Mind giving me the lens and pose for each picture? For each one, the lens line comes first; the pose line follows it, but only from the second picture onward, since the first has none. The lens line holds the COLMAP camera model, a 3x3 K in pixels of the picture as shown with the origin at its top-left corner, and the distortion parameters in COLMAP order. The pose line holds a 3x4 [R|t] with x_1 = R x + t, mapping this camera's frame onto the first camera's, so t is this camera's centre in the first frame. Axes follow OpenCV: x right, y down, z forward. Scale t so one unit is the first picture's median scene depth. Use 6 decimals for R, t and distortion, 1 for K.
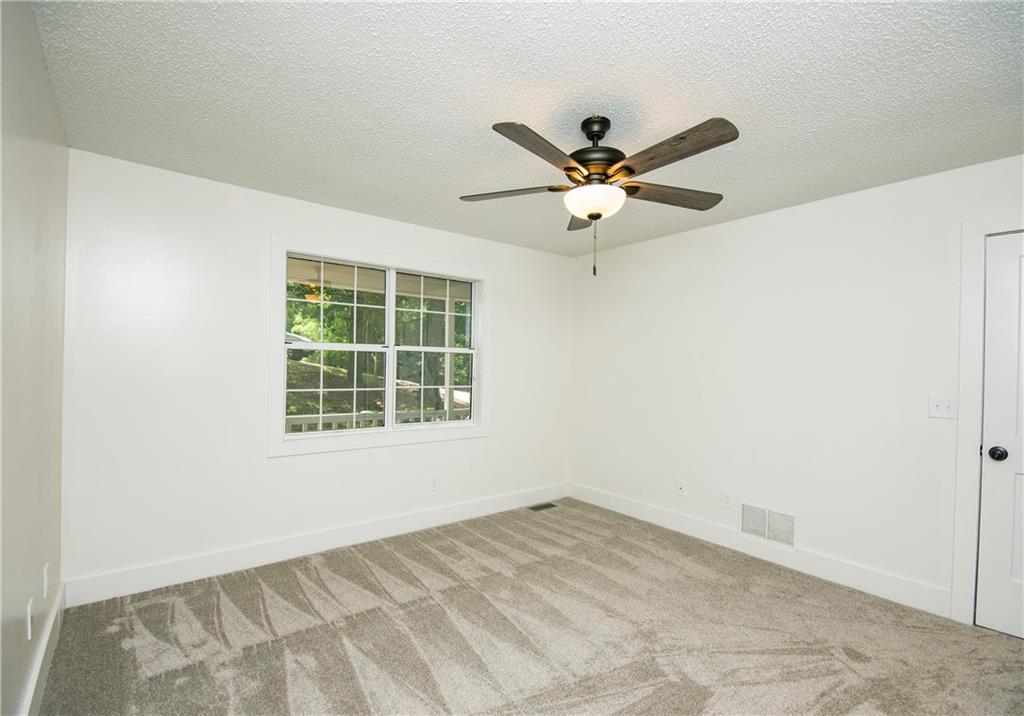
lens RADIAL K [[495.0, 0, 513.4], [0, 495.0, 359.8], [0, 0, 1]] dist [-0.001802, 0.000930]
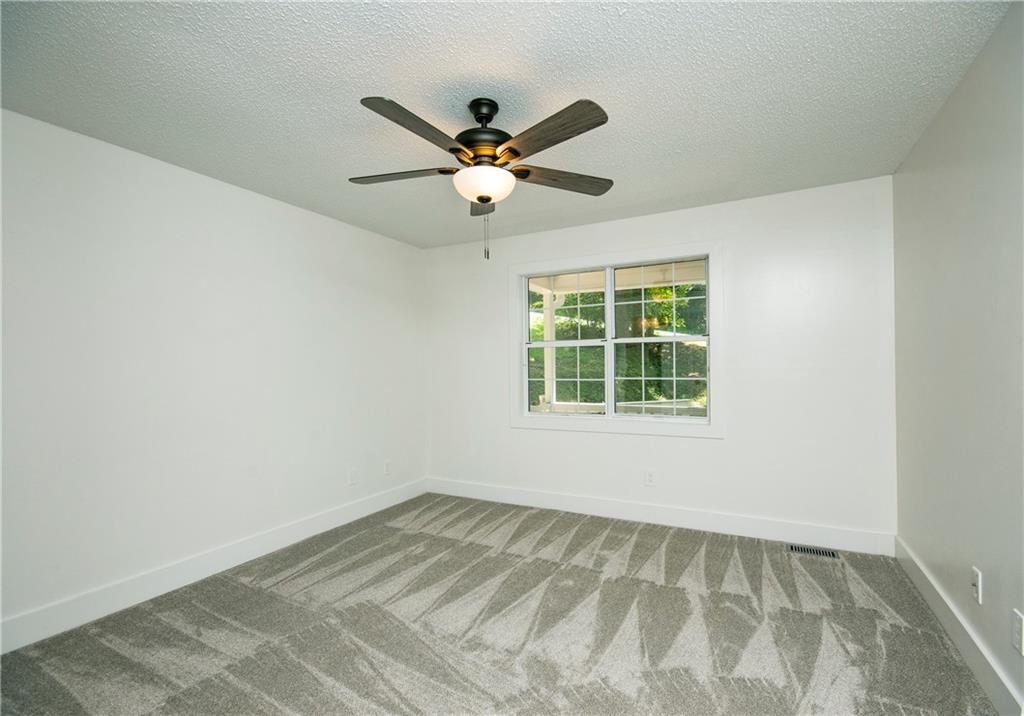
lens RADIAL K [[495.0, 0, 513.3], [0, 495.0, 365.0], [0, 0, 1]] dist [-0.001802, 0.000930]
pose [[0.380501, -0.016177, -0.924639, 0.722165], [0.025697, 0.999646, -0.006915, 0.031381], [0.924423, -0.021130, 0.380782, 0.441317]]
